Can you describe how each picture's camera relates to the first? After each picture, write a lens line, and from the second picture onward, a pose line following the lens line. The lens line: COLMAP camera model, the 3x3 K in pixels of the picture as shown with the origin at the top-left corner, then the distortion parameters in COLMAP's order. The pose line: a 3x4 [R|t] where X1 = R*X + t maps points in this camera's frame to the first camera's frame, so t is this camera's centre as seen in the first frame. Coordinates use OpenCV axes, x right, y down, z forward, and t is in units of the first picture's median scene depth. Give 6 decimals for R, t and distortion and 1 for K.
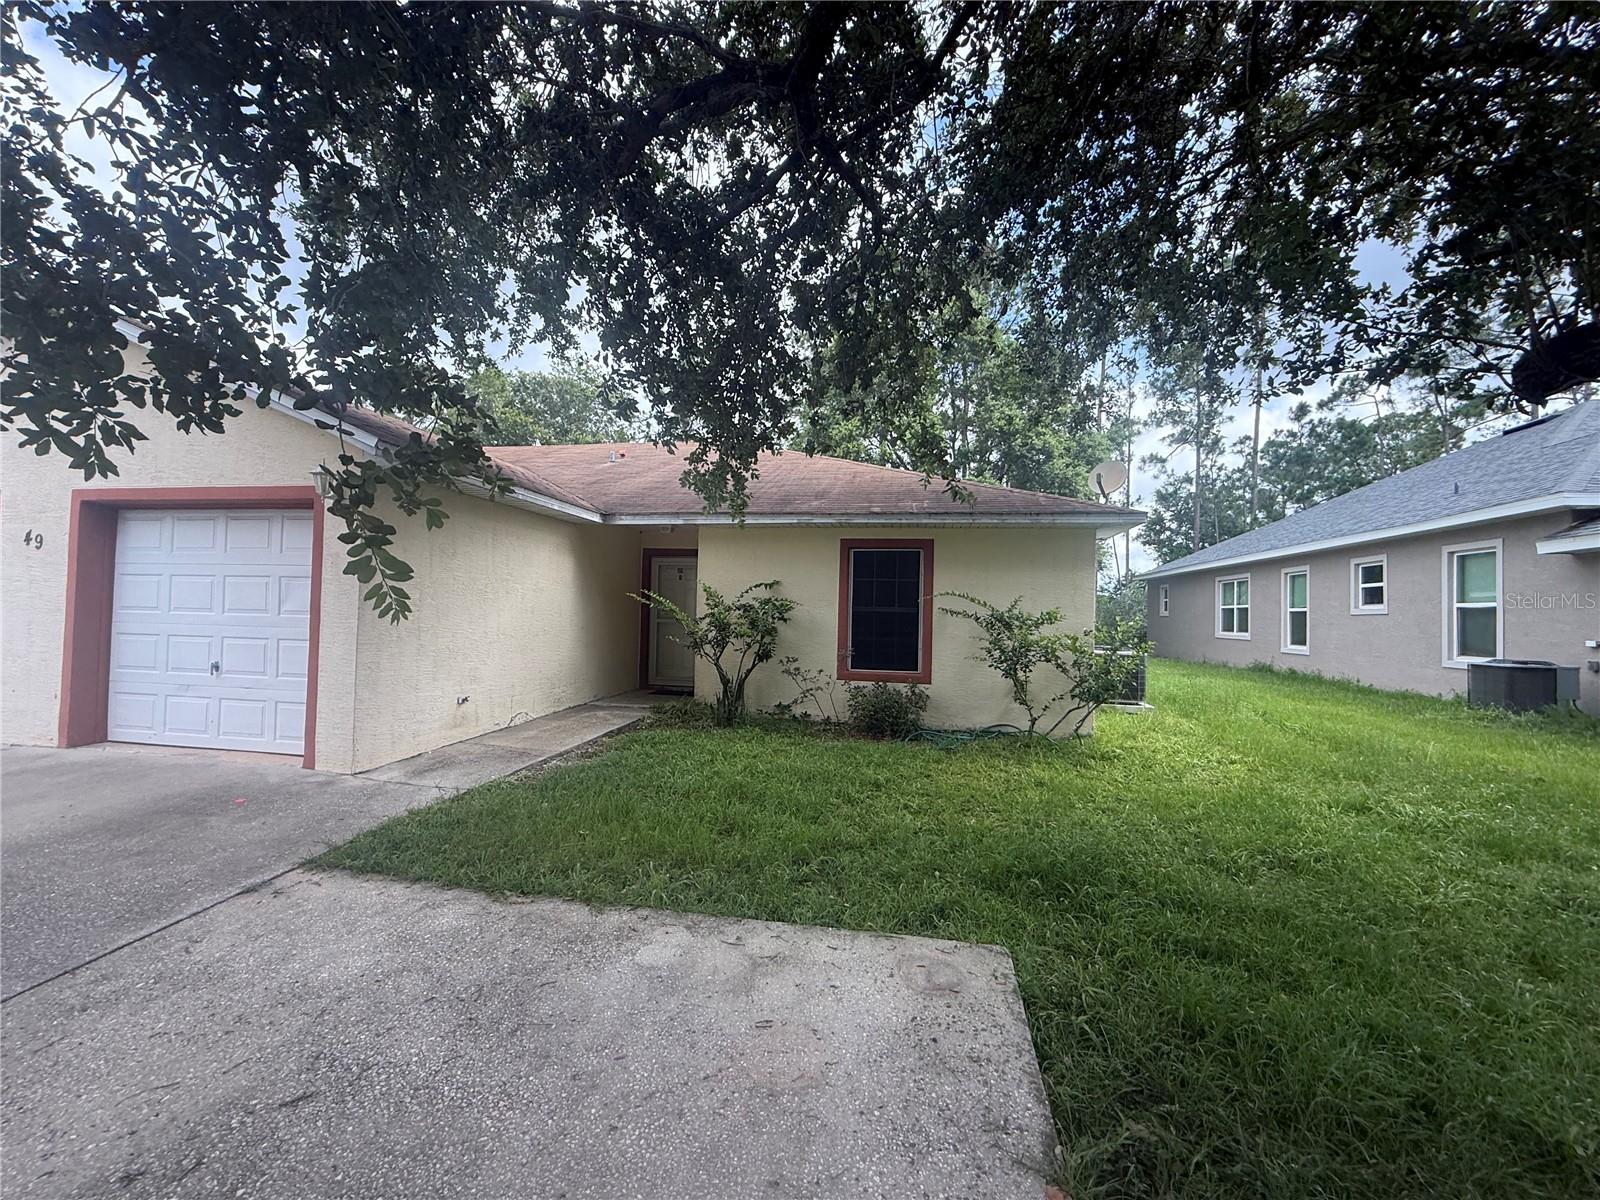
lens RADIAL K [[639.3, 0, 800.0], [0, 639.3, 600.0], [0, 0, 1]] dist [0.000533, -0.000191]
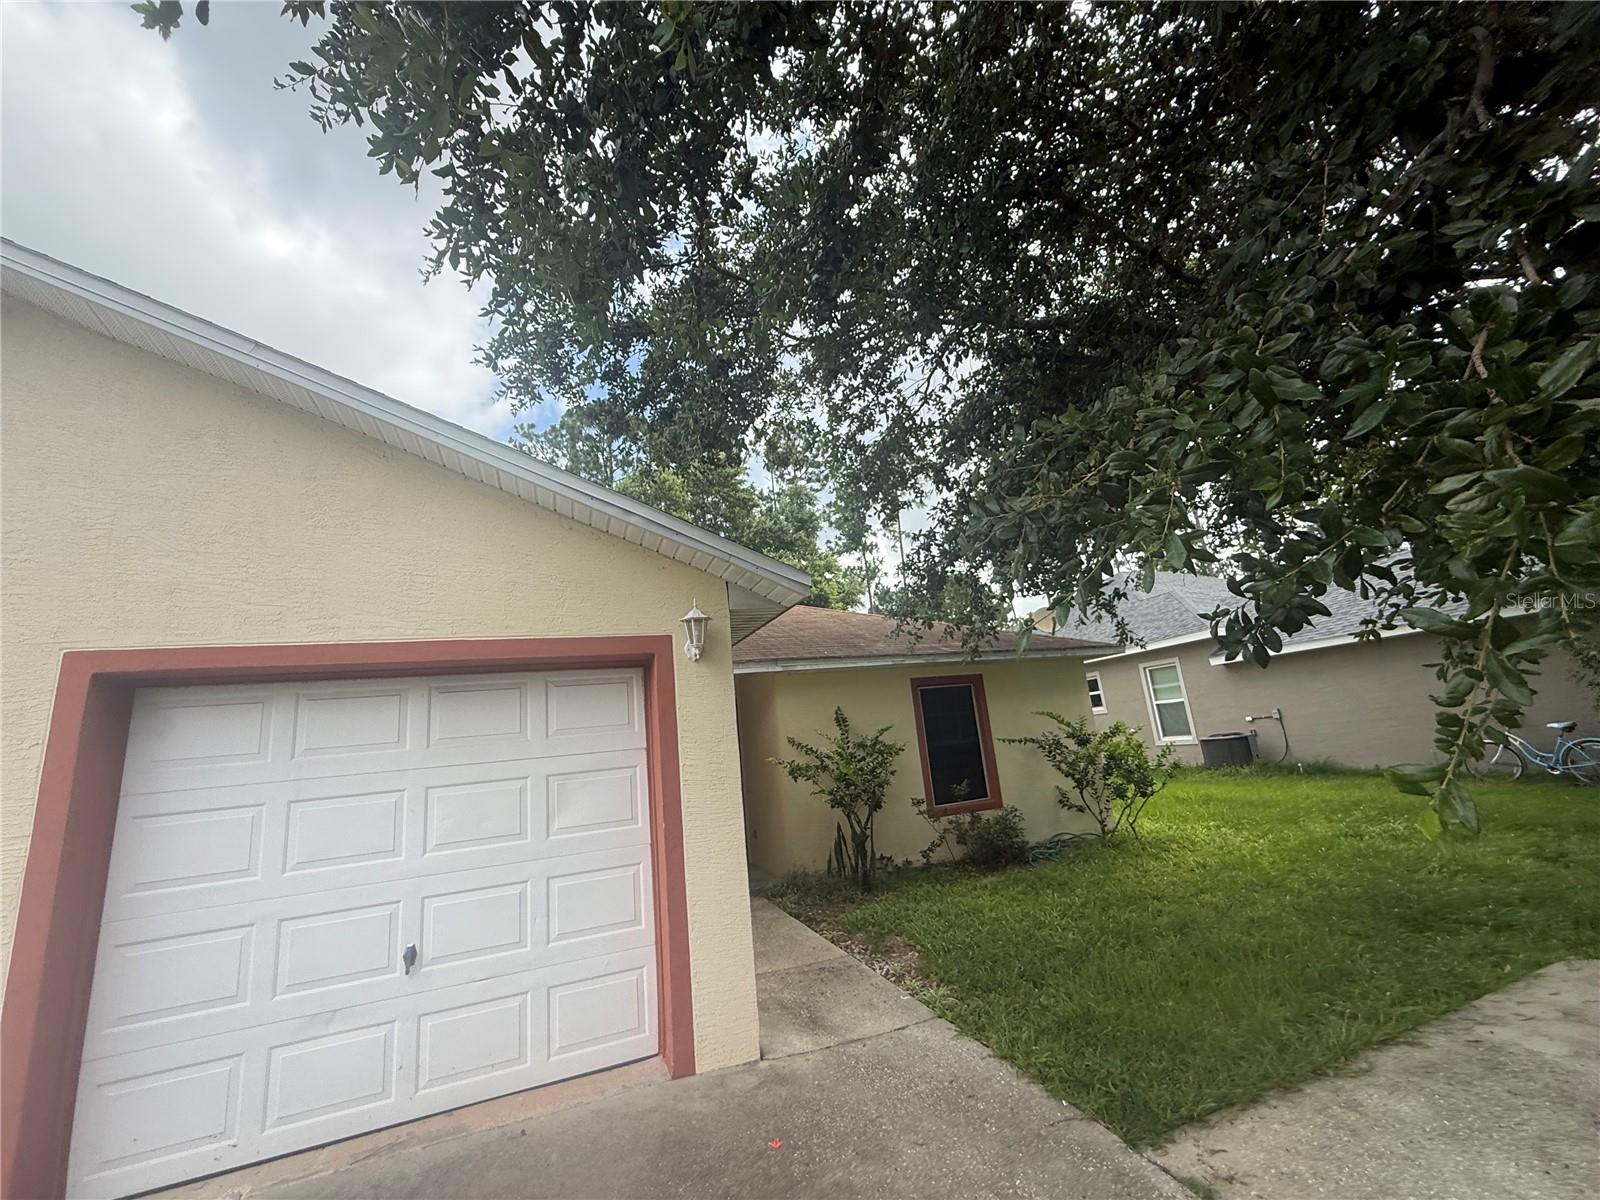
lens RADIAL K [[639.3, 0, 800.0], [0, 639.3, 600.0], [0, 0, 1]] dist [0.000533, -0.000191]
pose [[0.844672, 0.013702, 0.535109, -0.924357], [0.102448, 0.977054, -0.186734, -0.061819], [-0.525389, 0.212550, 0.823887, 0.287234]]
